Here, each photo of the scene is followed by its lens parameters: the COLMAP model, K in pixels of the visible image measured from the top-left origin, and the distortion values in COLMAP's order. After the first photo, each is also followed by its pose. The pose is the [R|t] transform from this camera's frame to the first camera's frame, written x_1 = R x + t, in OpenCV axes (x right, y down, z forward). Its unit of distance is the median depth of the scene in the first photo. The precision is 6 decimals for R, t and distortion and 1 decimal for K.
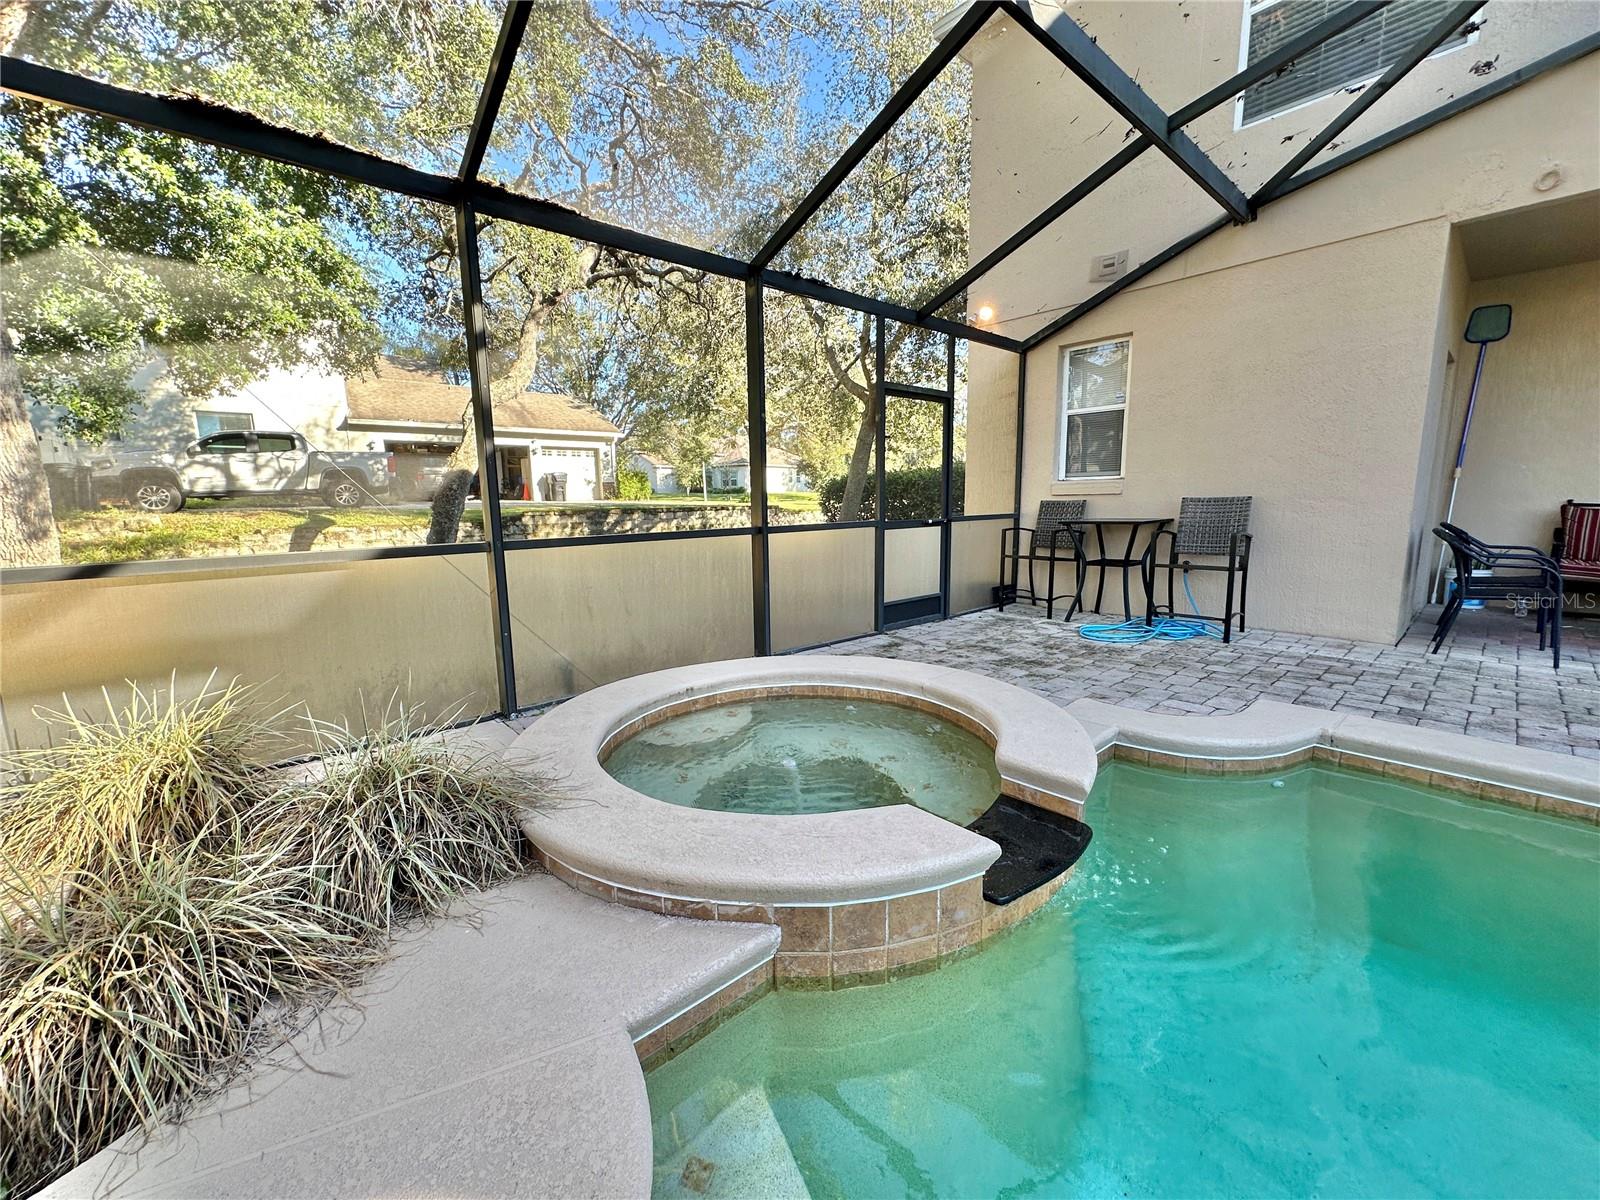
lens RADIAL K [[639.5, 0, 802.9], [0, 639.5, 601.1], [0, 0, 1]] dist [-0.004865, 0.000181]
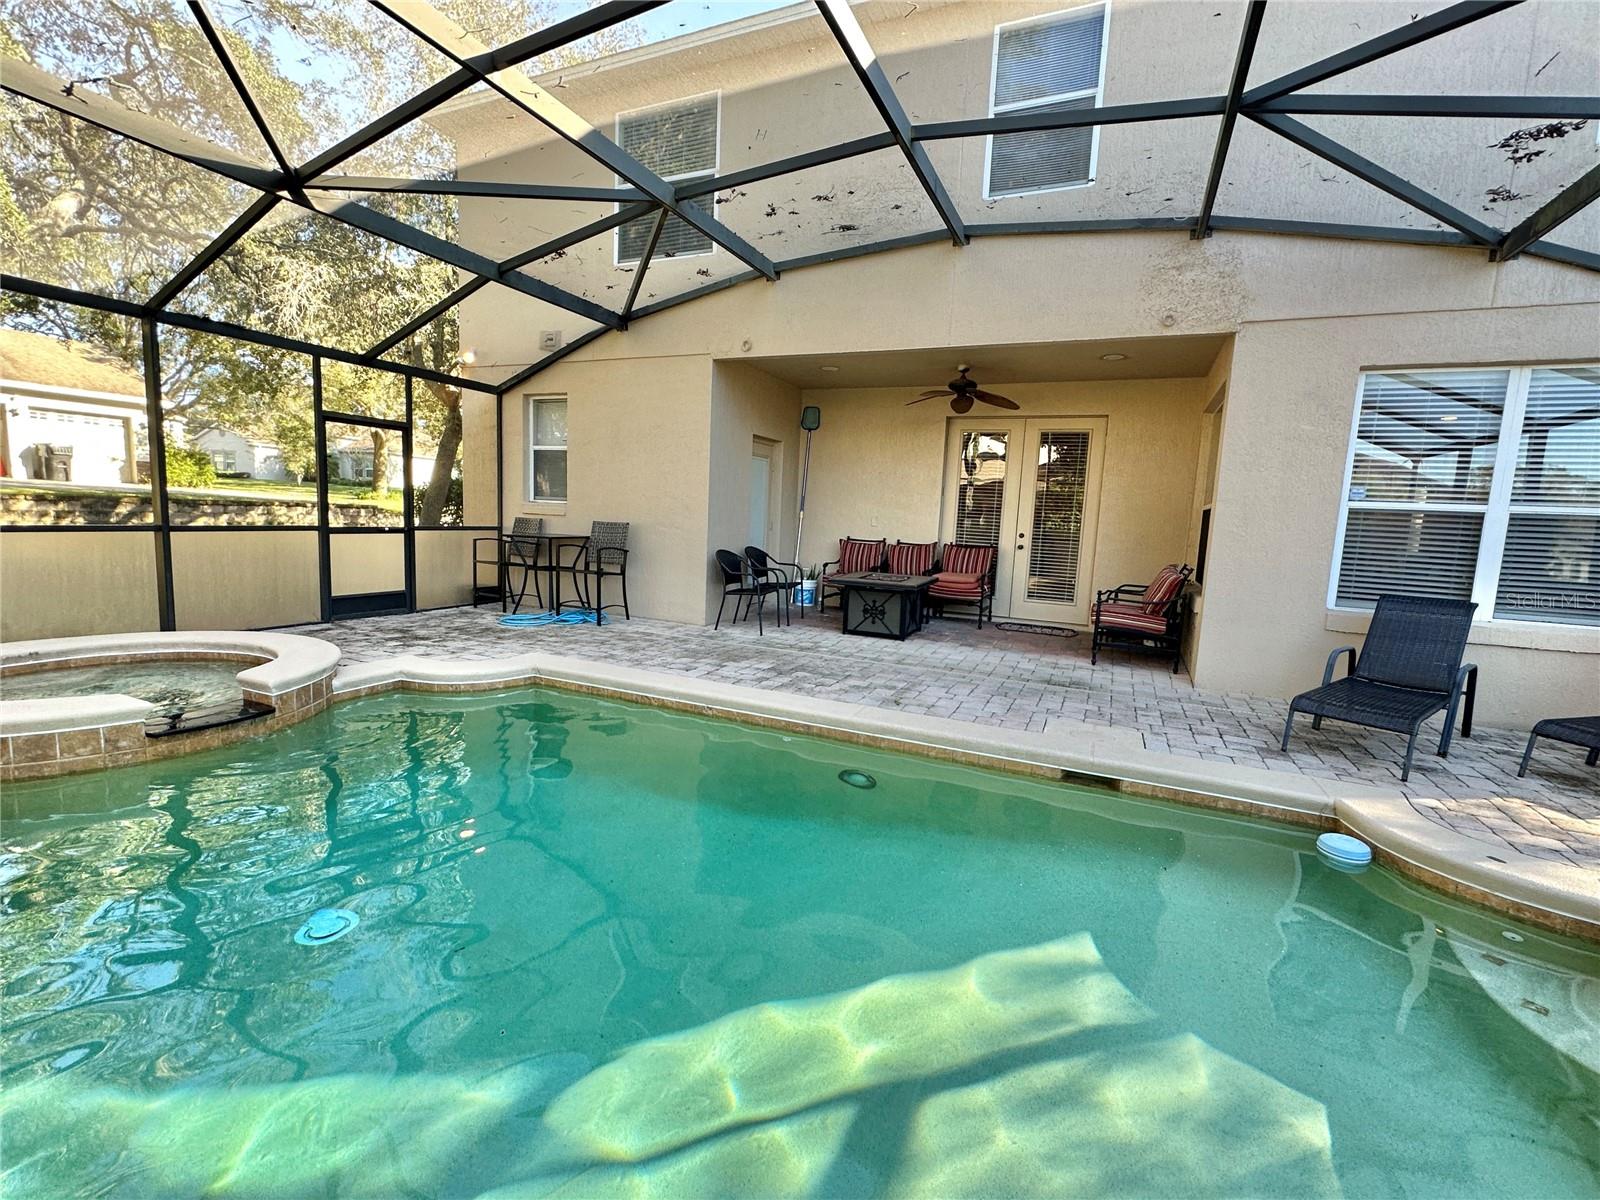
lens RADIAL K [[703.4, 0, 800.0], [0, 703.4, 600.0], [0, 0, 1]] dist [-0.001544, 0.000139]
pose [[0.913485, 0.010874, 0.406727, 0.307163], [0.001301, 0.999560, -0.029645, 0.038552], [-0.406870, 0.027609, 0.913069, -0.414616]]
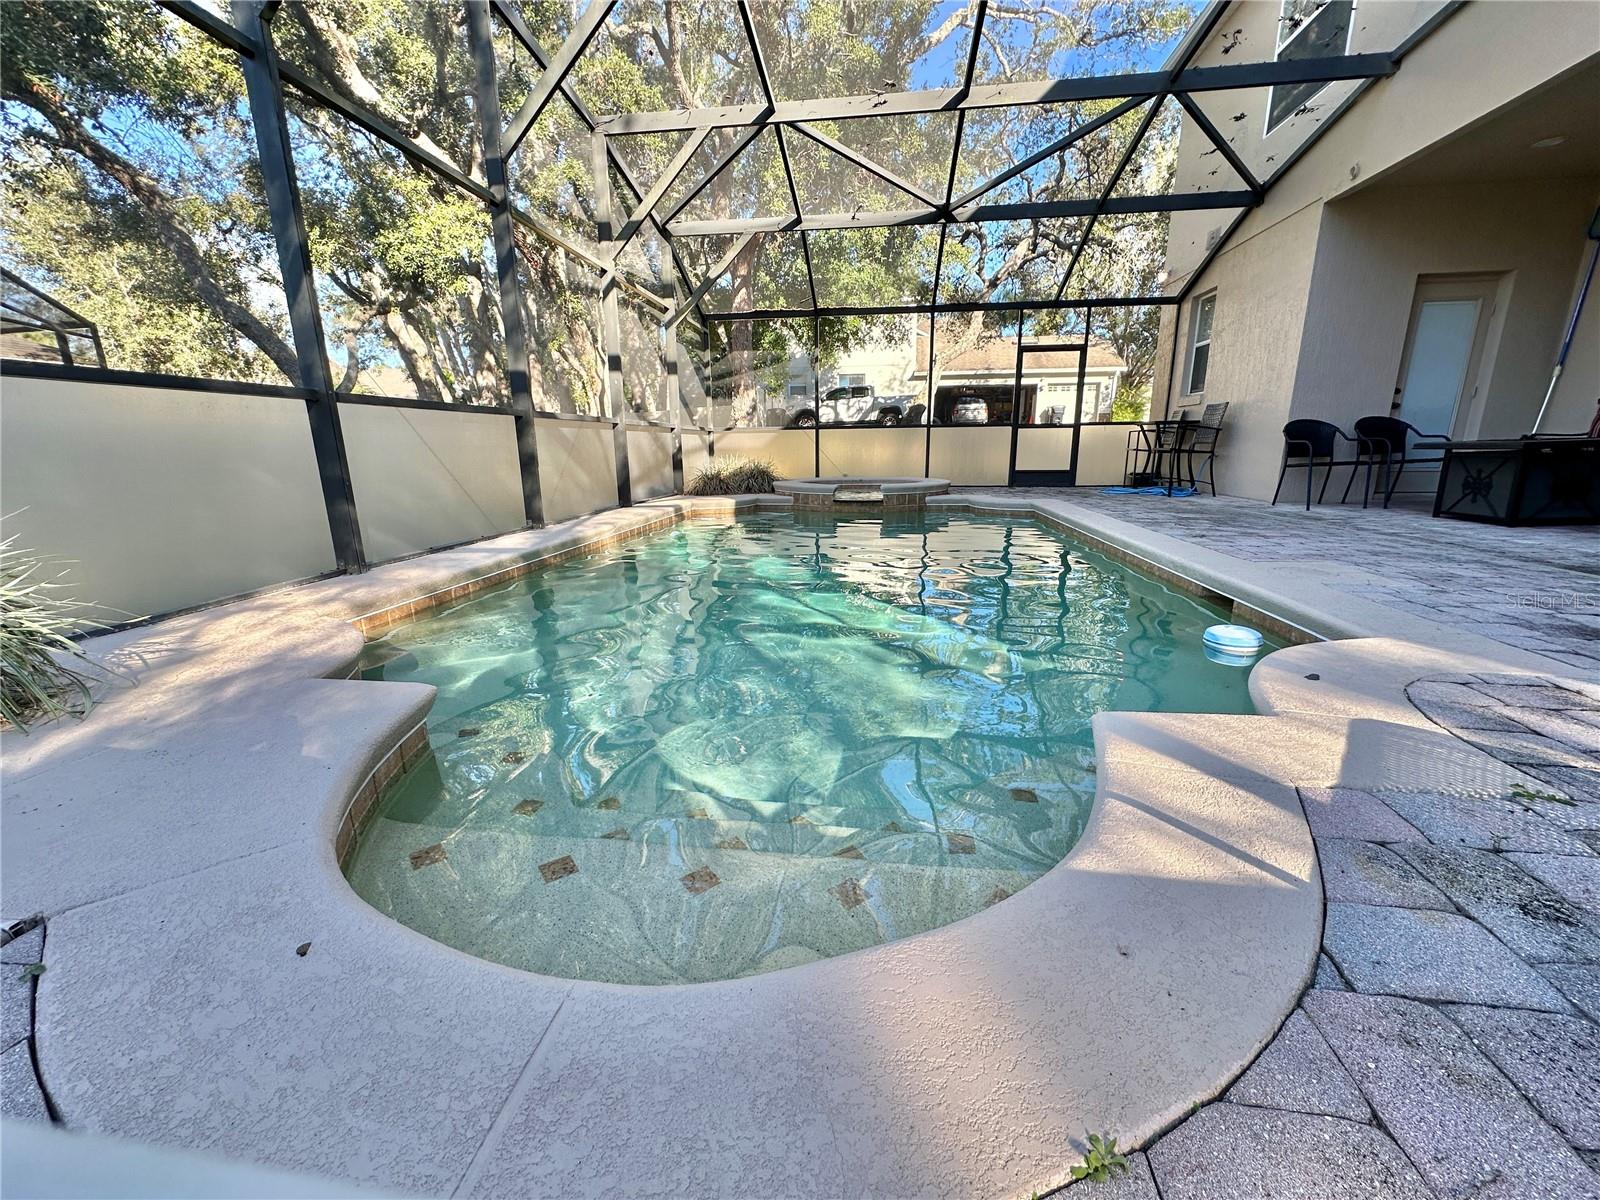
lens RADIAL K [[639.5, 0, 802.9], [0, 639.5, 601.1], [0, 0, 1]] dist [-0.004865, 0.000181]
pose [[0.651237, 0.190559, -0.734560, 0.902788], [-0.121238, 0.981652, 0.147173, 0.138015], [0.749127, -0.006788, 0.662391, -0.518184]]
